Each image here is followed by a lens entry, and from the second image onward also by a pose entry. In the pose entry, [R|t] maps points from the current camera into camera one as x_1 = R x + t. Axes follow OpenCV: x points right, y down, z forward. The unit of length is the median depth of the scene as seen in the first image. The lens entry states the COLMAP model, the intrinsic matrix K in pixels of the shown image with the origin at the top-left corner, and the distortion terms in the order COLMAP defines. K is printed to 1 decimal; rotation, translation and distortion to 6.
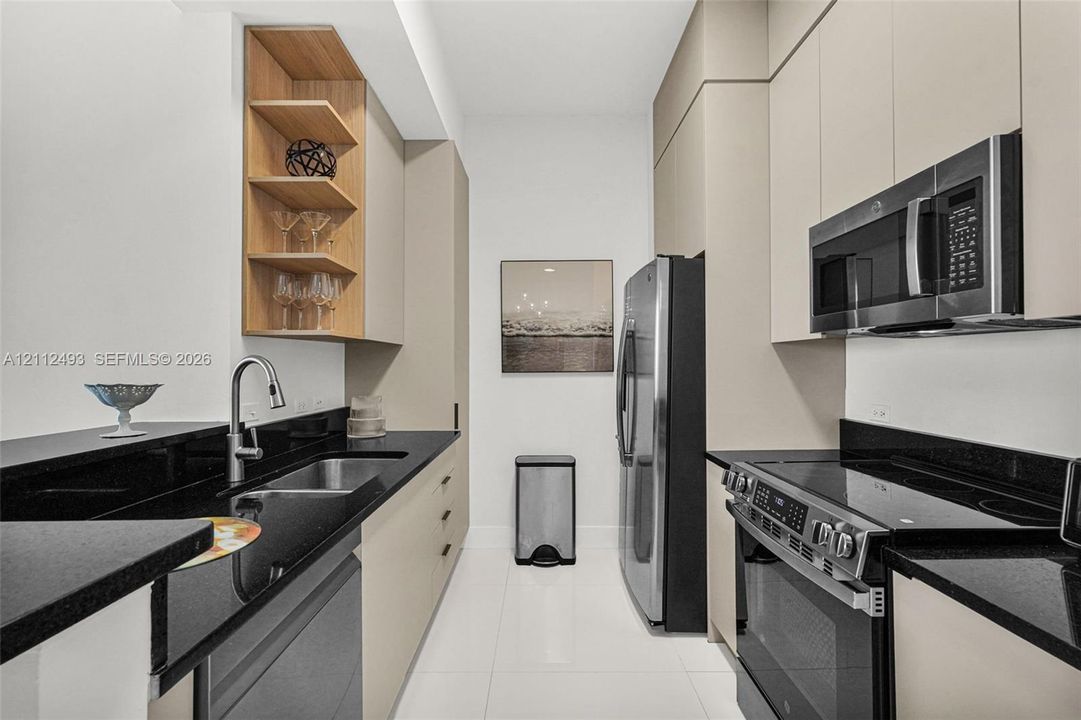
lens RADIAL K [[485.6, 0, 542.7], [0, 485.6, 363.3], [0, 0, 1]] dist [-0.010209, 0.000001]
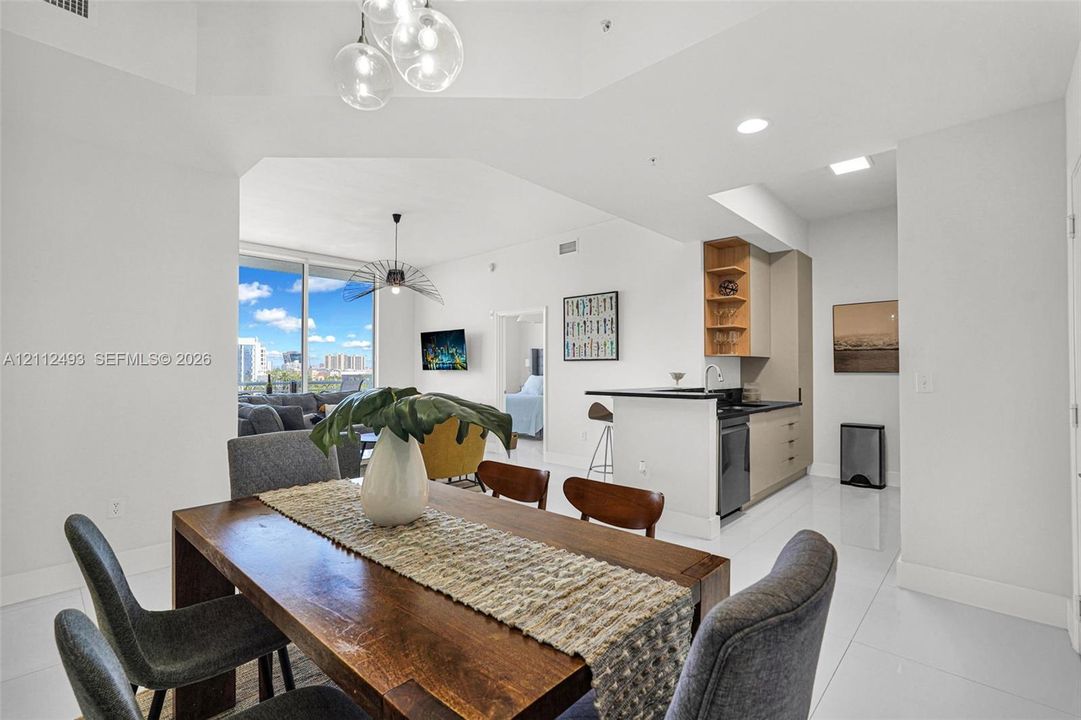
lens RADIAL K [[485.6, 0, 536.8], [0, 485.6, 363.2], [0, 0, 1]] dist [-0.010209, 0.000001]
pose [[0.718123, -0.003111, -0.695910, 0.457232], [0.000893, 0.999993, -0.003548, -0.009557], [0.695916, 0.001926, 0.718121, -1.226543]]
